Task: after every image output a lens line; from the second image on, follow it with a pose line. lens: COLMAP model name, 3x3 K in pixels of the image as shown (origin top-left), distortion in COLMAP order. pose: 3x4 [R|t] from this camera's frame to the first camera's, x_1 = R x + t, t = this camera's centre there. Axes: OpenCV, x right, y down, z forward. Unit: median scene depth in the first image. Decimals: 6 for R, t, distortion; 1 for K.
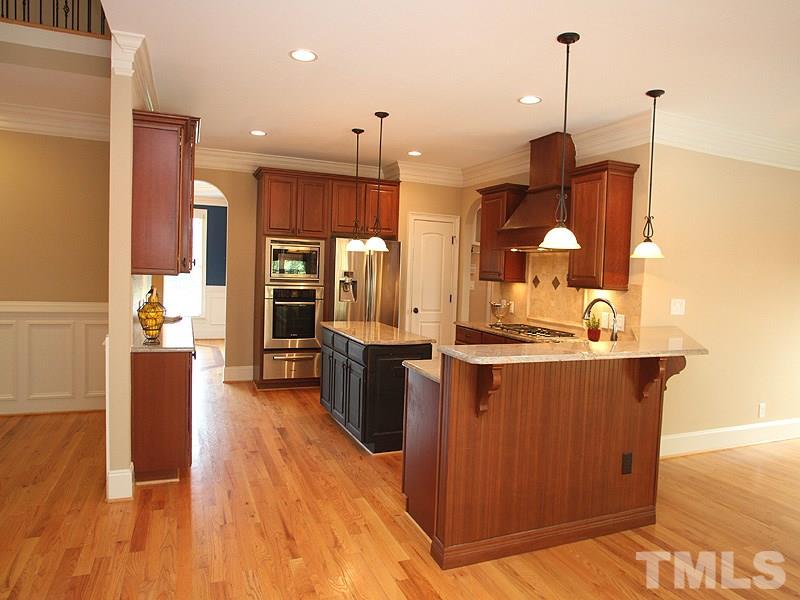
lens RADIAL K [[511.5, 0, 398.9], [0, 511.5, 282.1], [0, 0, 1]] dist [-0.046806, 0.004806]
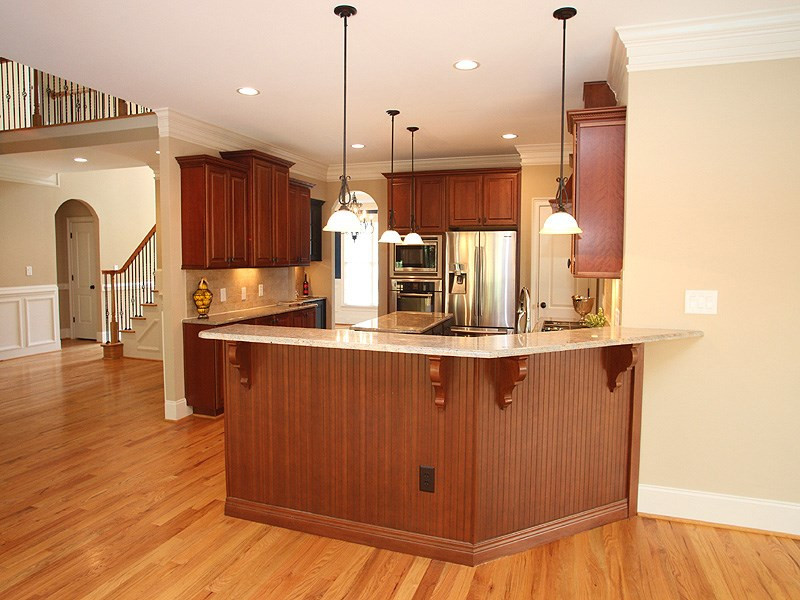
lens RADIAL K [[511.5, 0, 398.9], [0, 511.5, 282.1], [0, 0, 1]] dist [-0.046806, 0.004806]
pose [[0.753640, -0.004925, -0.657269, 0.908776], [0.006805, 0.999977, 0.000310, 0.025523], [0.657252, -0.004706, 0.753656, 0.301571]]
